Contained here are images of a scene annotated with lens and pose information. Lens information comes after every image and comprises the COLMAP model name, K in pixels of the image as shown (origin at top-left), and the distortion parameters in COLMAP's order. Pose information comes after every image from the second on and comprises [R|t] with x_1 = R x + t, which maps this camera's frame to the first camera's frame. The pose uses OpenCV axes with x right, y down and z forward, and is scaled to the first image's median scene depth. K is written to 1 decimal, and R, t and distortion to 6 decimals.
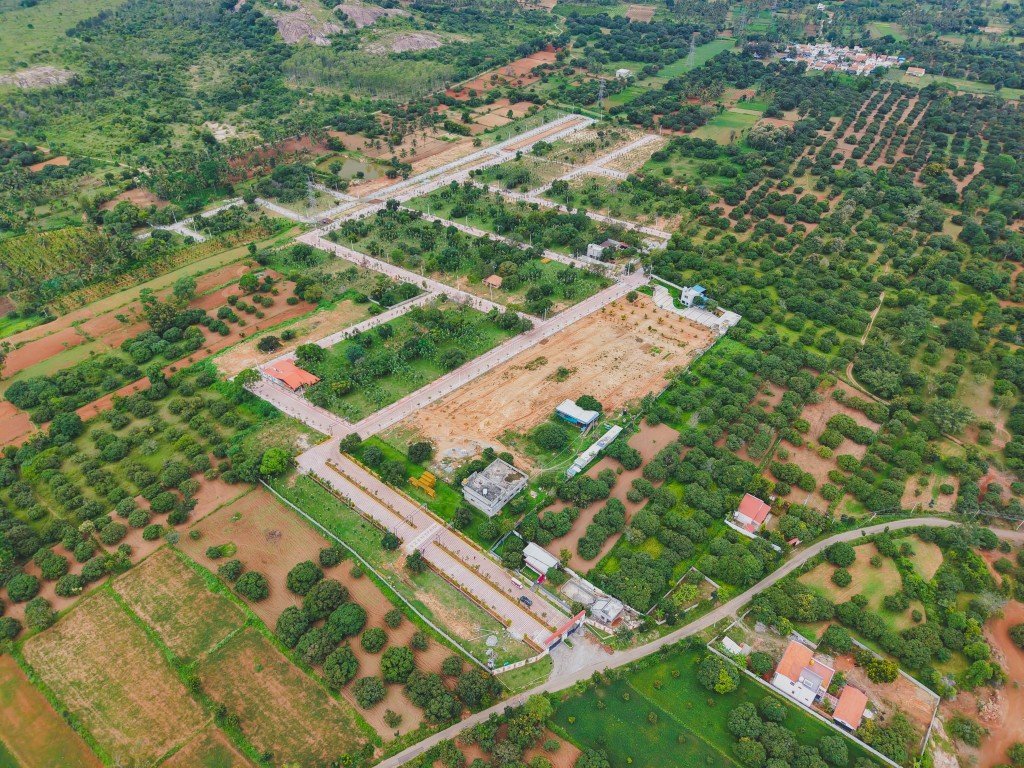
lens RADIAL K [[682.4, 0, 512.0], [0, 682.4, 384.0], [0, 0, 1]] dist [0.011334, -0.005285]
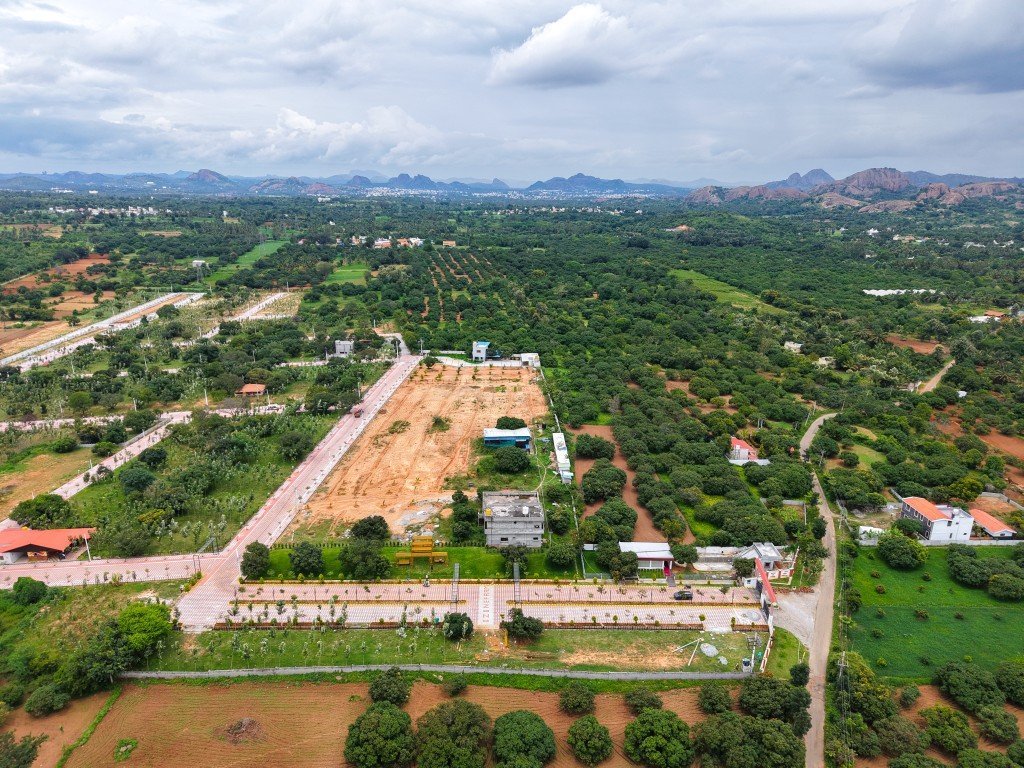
lens RADIAL K [[682.4, 0, 512.0], [0, 682.4, 384.0], [0, 0, 1]] dist [0.011334, -0.005285]
pose [[0.754084, -0.194926, 0.627185, -0.397506], [0.396649, 0.896287, -0.198342, 0.151038], [-0.523476, 0.398339, 0.753193, 0.377921]]
